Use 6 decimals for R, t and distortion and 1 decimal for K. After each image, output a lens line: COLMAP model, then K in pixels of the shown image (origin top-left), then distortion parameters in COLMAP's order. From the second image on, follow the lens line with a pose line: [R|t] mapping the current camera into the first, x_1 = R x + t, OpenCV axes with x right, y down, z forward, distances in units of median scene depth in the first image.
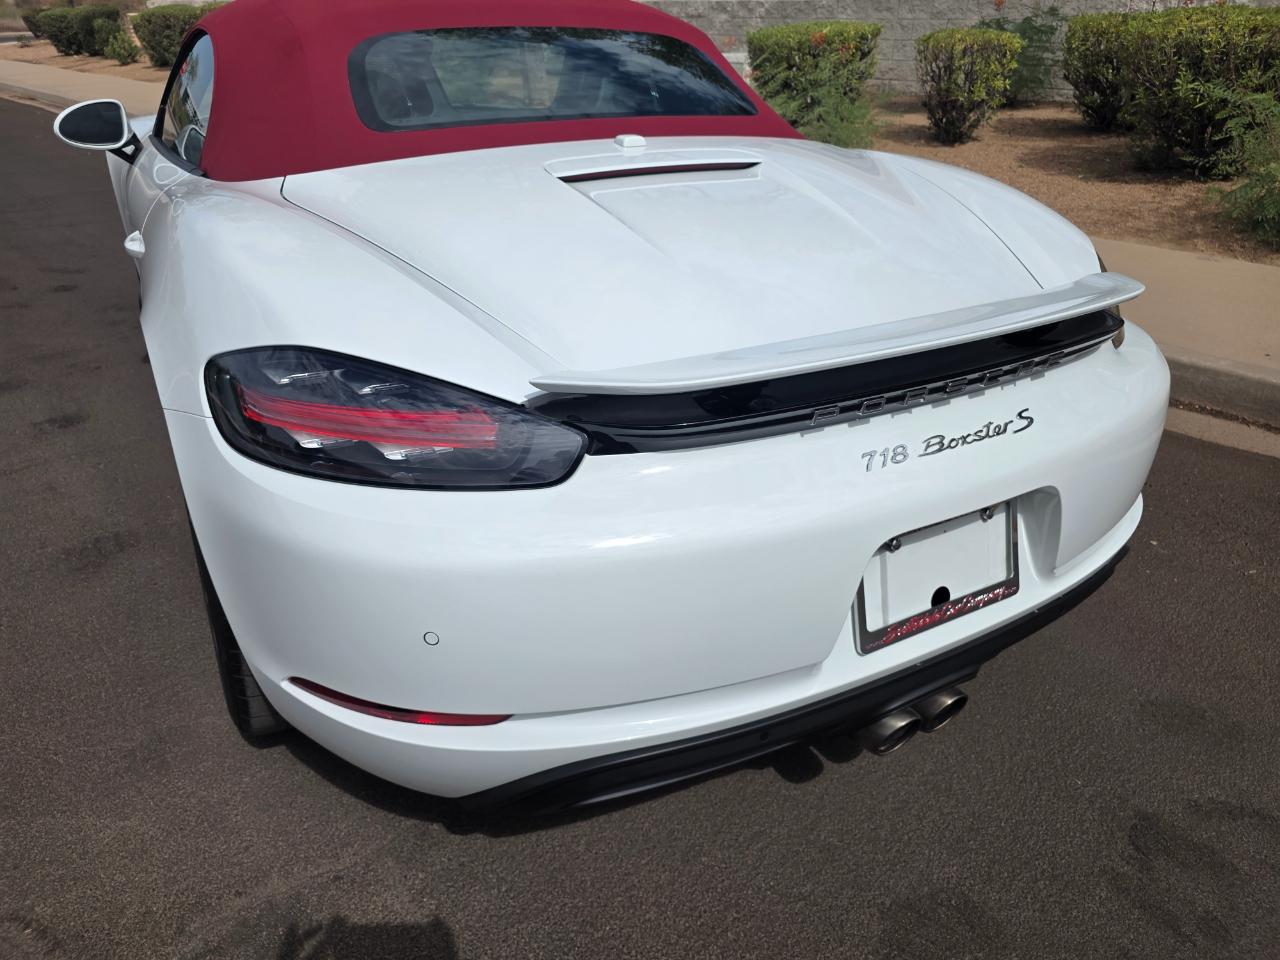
lens RADIAL K [[864.1, 0, 634.9], [0, 864.1, 472.4], [0, 0, 1]] dist [0.034219, -0.032764]
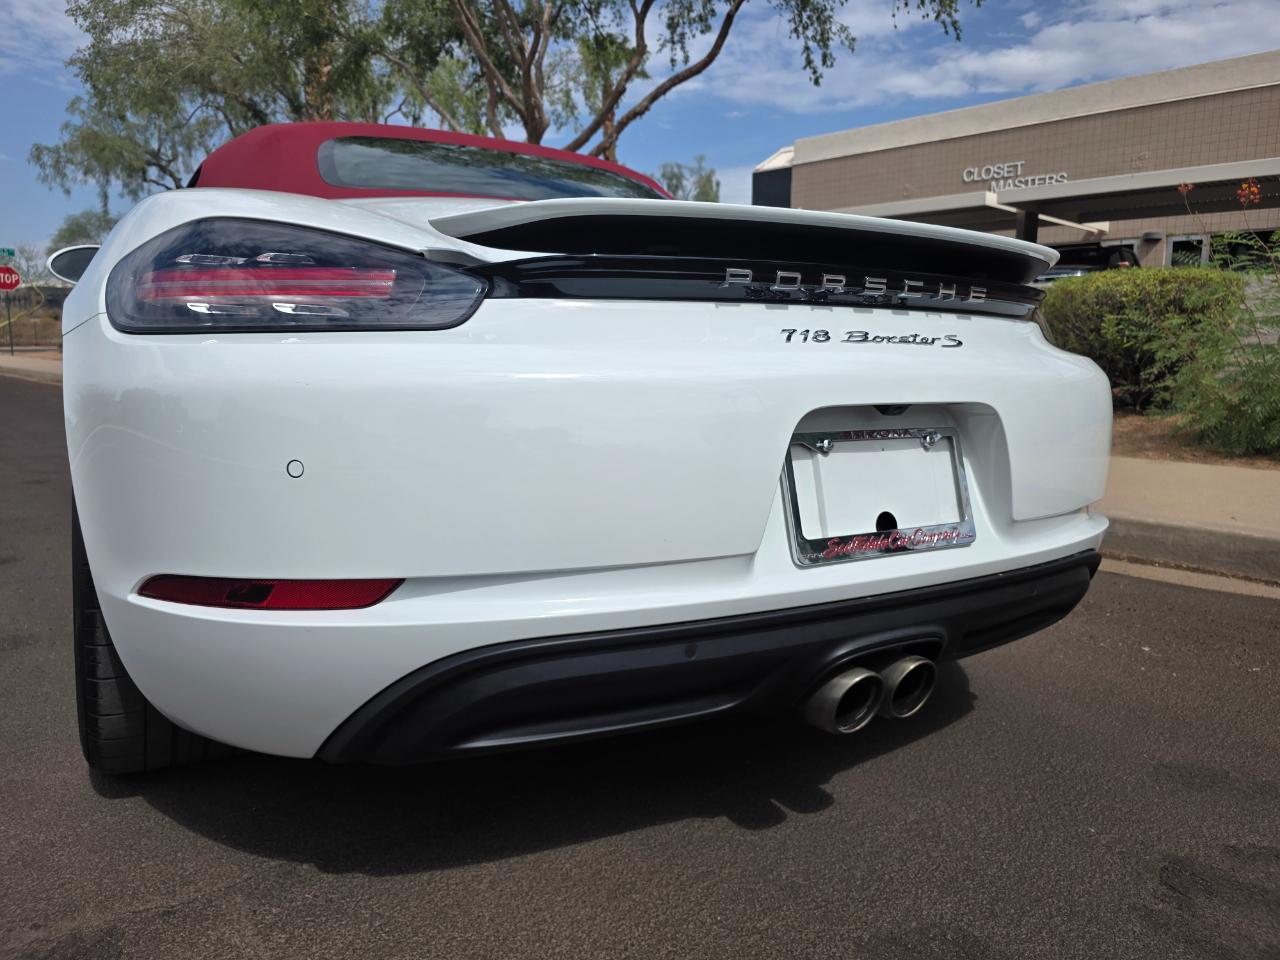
lens RADIAL K [[864.1, 0, 634.9], [0, 864.1, 472.4], [0, 0, 1]] dist [0.034219, -0.032764]
pose [[0.999926, 0.000221, 0.012147, 0.067483], [0.003801, 0.943944, -0.330083, 0.333396], [-0.011538, 0.330105, 0.943874, 0.113848]]
